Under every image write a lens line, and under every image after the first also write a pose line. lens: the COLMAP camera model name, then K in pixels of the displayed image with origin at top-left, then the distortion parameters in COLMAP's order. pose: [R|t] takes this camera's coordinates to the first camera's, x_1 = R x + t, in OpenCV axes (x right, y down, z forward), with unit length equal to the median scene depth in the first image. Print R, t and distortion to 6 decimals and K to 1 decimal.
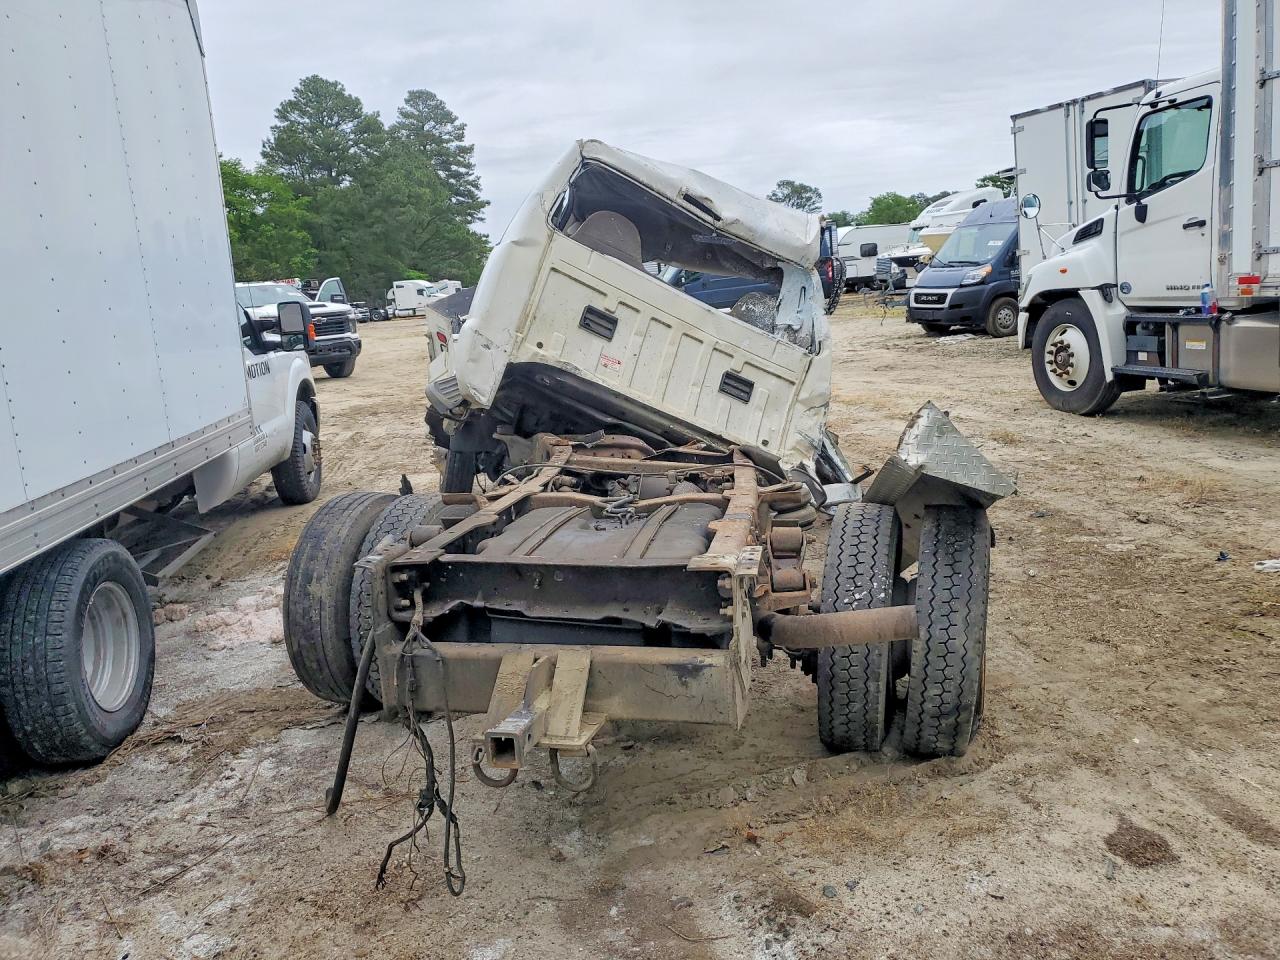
lens RADIAL K [[863.9, 0, 637.9], [0, 863.9, 496.6], [0, 0, 1]] dist [0.063171, -0.052279]
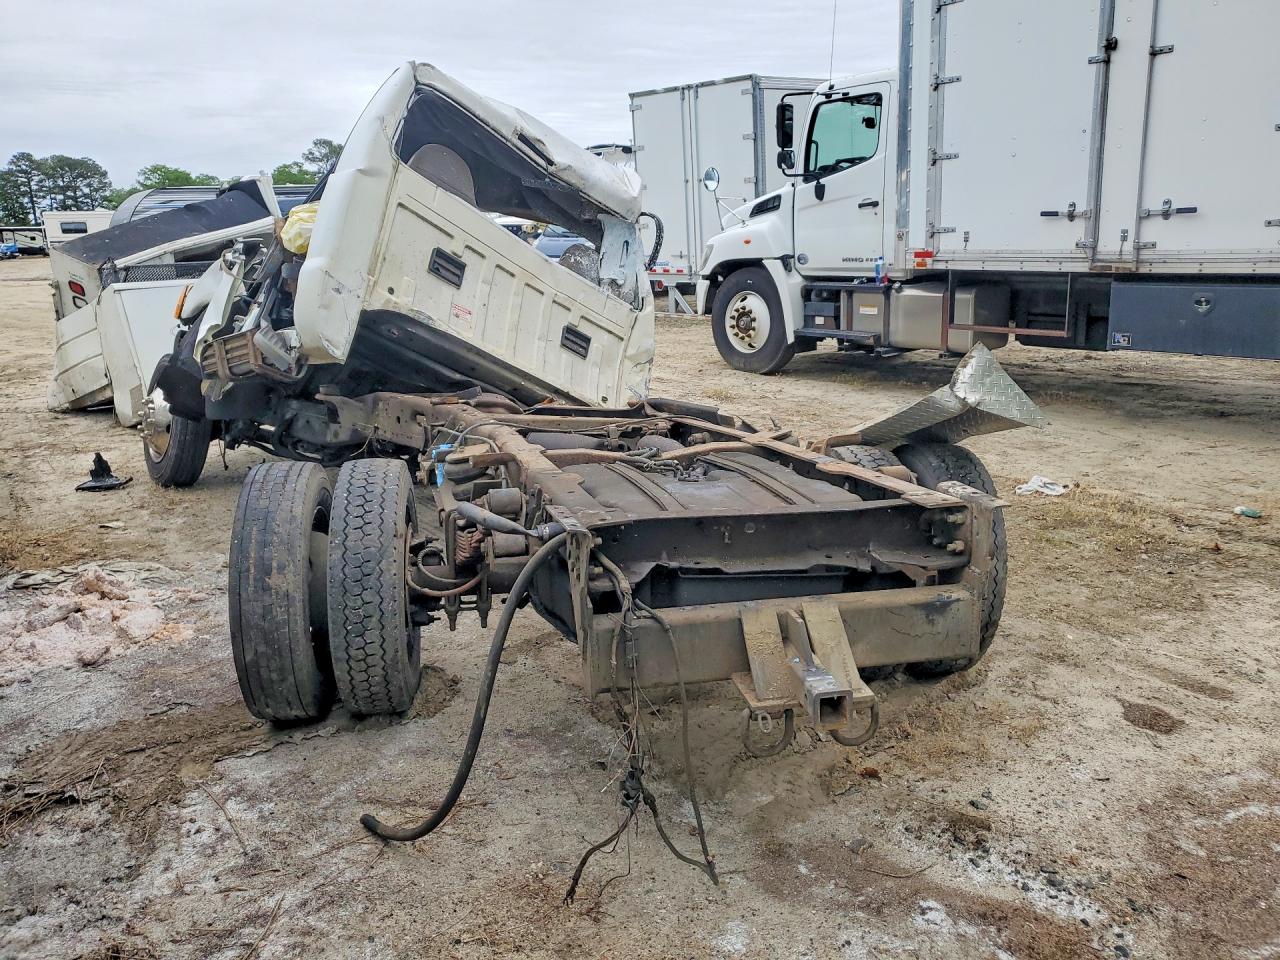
lens RADIAL K [[882.3, 0, 616.0], [0, 882.3, 477.7], [0, 0, 1]] dist [0.145088, -0.306698]
pose [[0.925824, -0.055354, 0.373881, -0.217787], [0.049931, 0.998460, 0.024184, 0.003205], [-0.374643, -0.003722, 0.927162, 0.063674]]
